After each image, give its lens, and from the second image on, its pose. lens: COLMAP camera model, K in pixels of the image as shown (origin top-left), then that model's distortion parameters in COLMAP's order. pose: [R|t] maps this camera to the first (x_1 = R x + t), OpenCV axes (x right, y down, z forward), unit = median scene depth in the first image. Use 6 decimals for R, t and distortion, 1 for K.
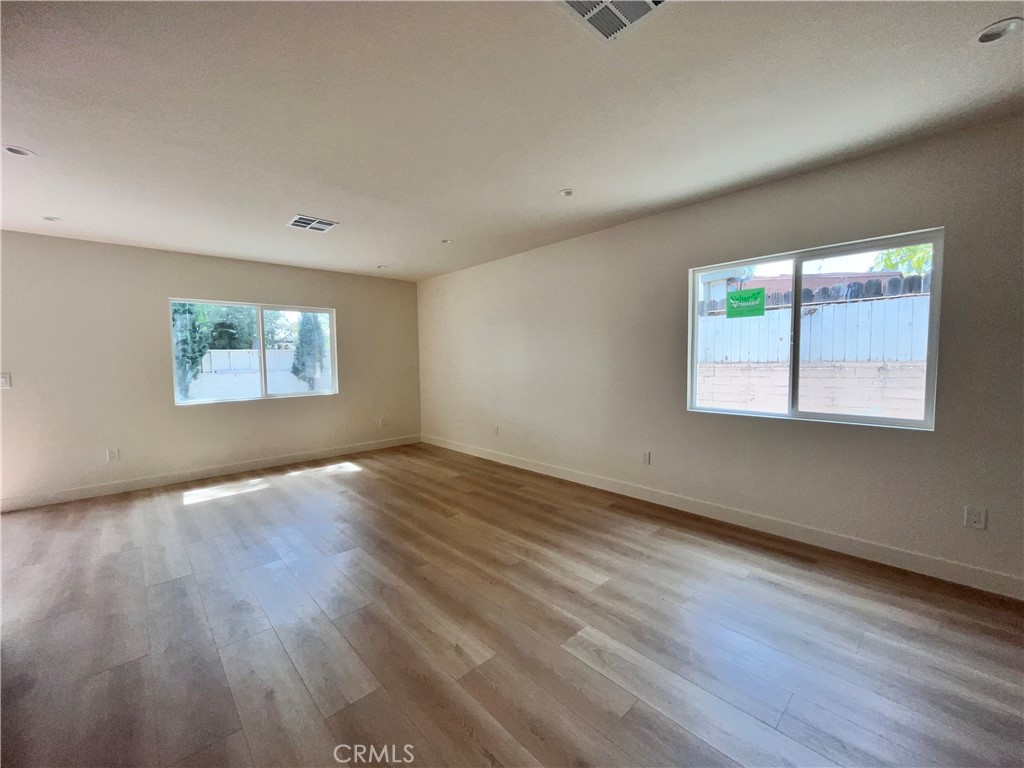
lens RADIAL K [[416.3, 0, 512.0], [0, 416.3, 384.0], [0, 0, 1]] dist [0.002438, -0.000284]
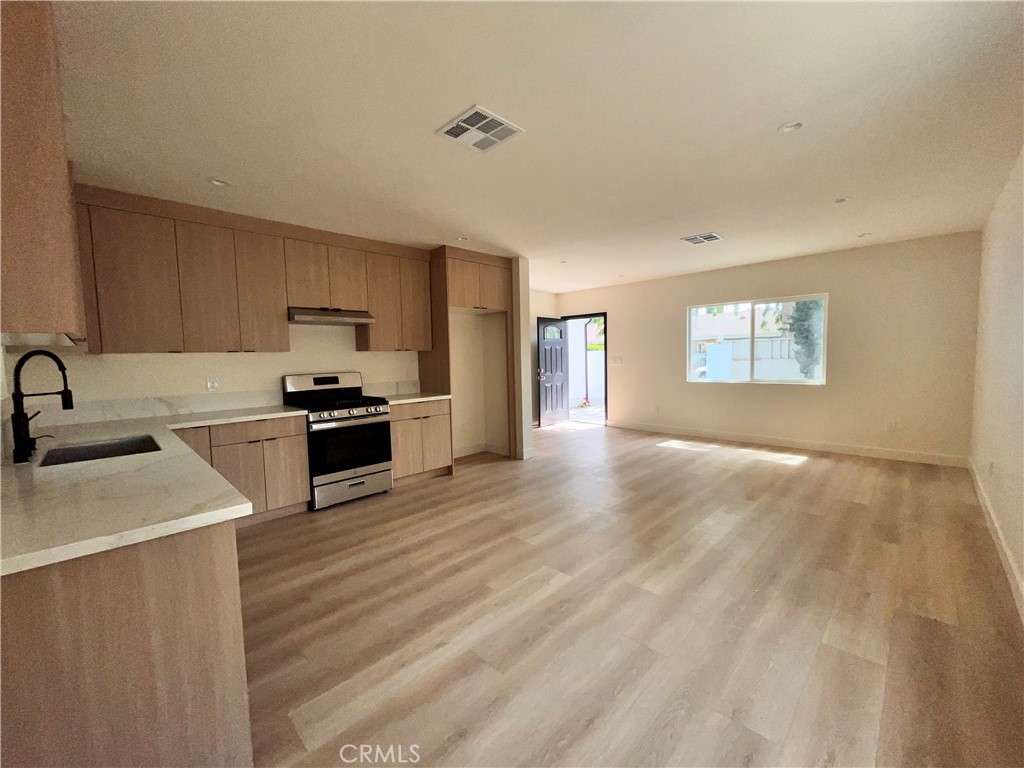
lens RADIAL K [[416.3, 0, 512.0], [0, 416.3, 384.0], [0, 0, 1]] dist [0.002438, -0.000284]
pose [[0.029382, 0.076830, -0.996611, 0.657345], [-0.034930, 0.996512, 0.075793, -0.034044], [0.998958, 0.032584, 0.031963, 0.373864]]
